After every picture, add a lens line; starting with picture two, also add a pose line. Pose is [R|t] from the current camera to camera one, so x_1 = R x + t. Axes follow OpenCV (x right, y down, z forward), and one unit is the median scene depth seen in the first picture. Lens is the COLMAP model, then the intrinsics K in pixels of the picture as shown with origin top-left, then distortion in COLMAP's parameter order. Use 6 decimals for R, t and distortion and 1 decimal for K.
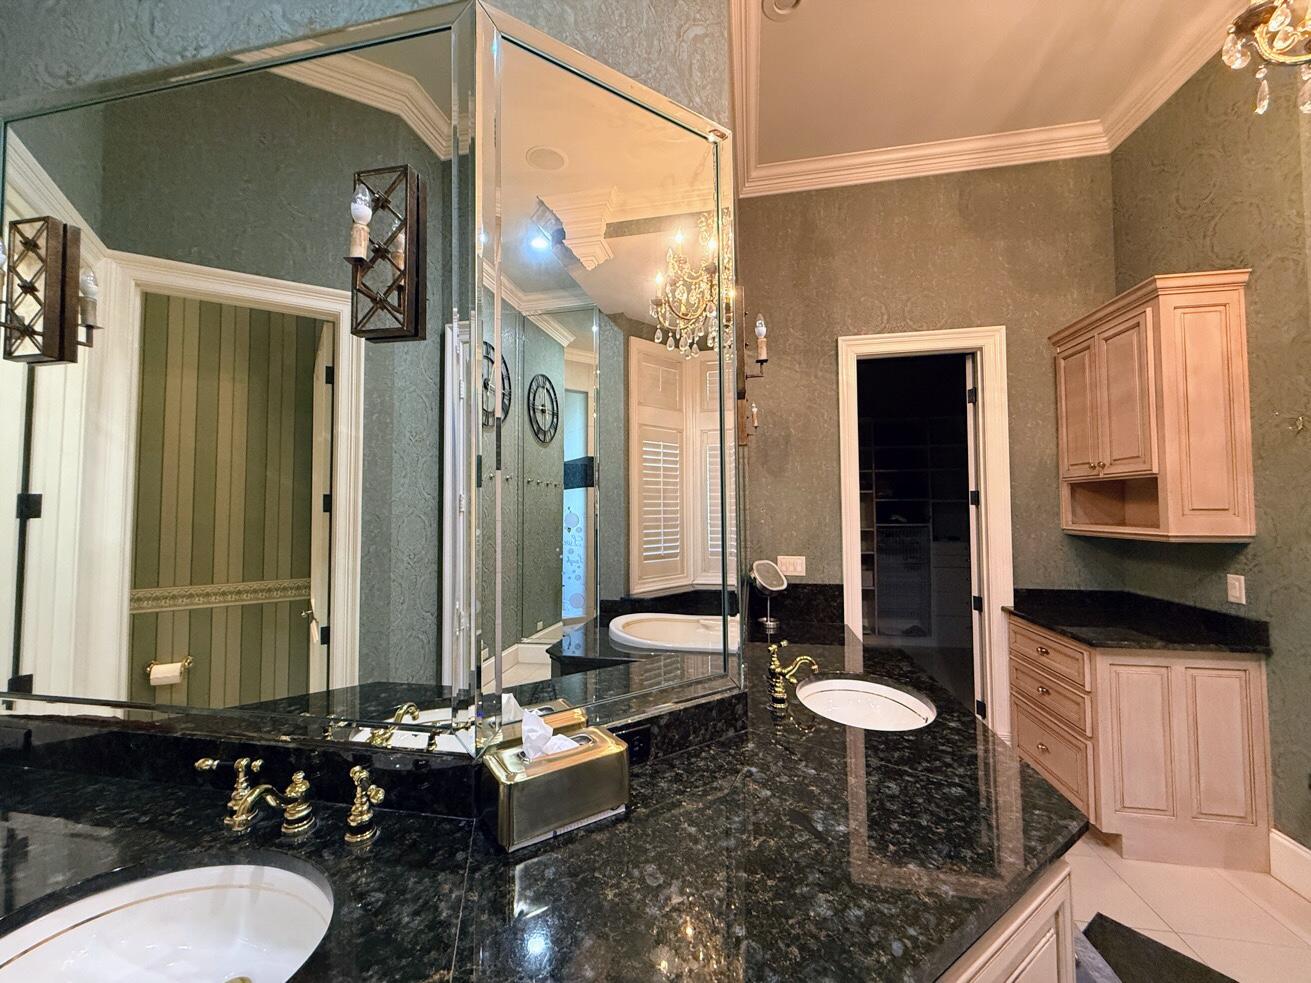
lens RADIAL K [[523.1, 0, 649.1], [0, 523.1, 488.8], [0, 0, 1]] dist [-0.000692, 0.000173]
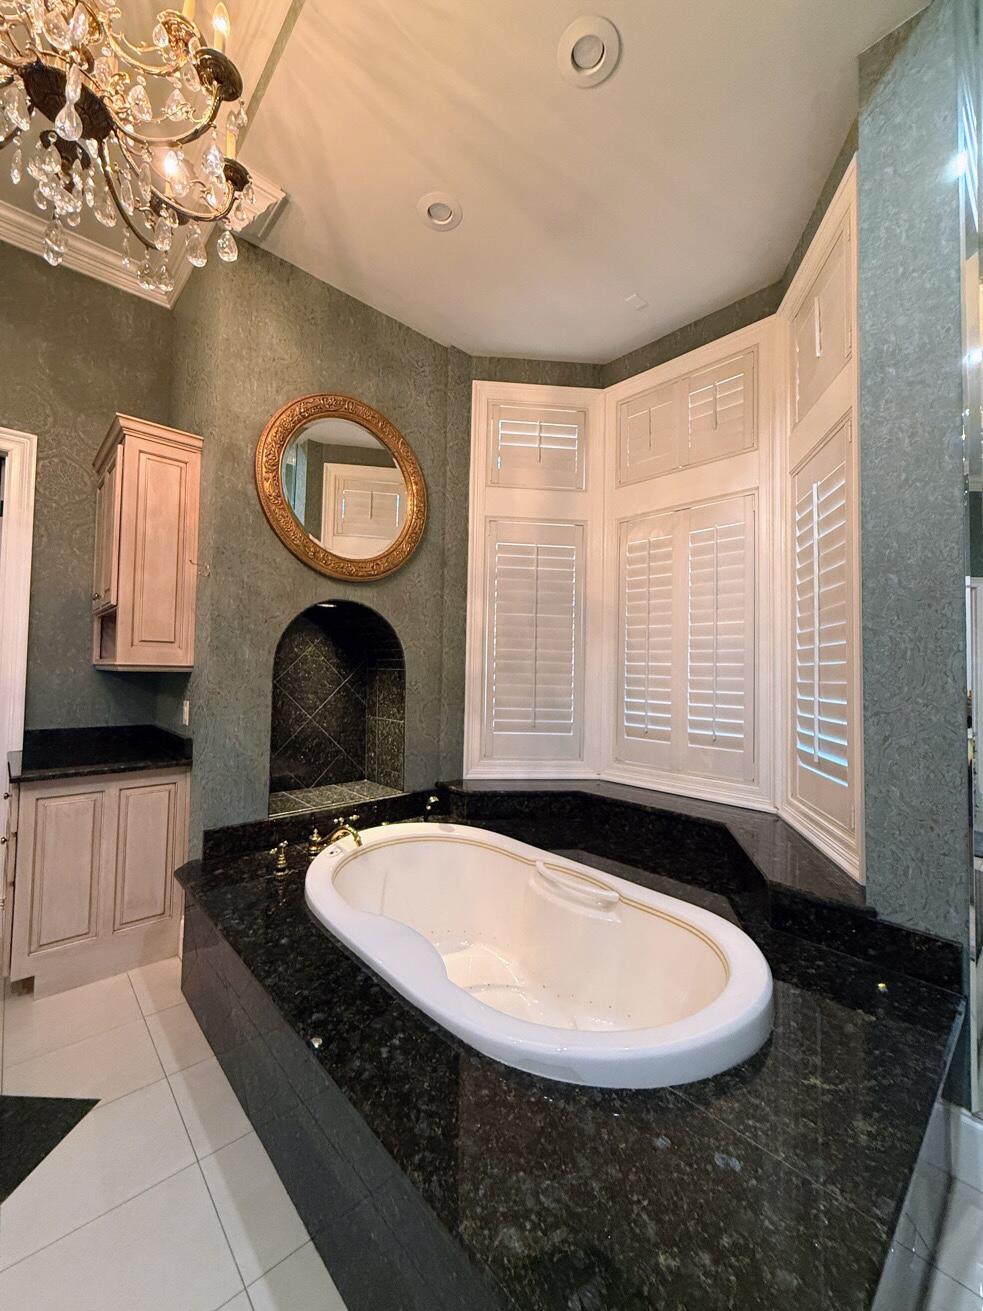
lens RADIAL K [[523.1, 0, 489.0], [0, 523.1, 652.4], [0, 0, 1]] dist [-0.000692, 0.000173]
pose [[0.595689, 0.039080, 0.802264, 0.598458], [-0.045618, 0.998850, -0.014784, 0.046318], [-0.801919, -0.027791, 0.596786, -0.217093]]
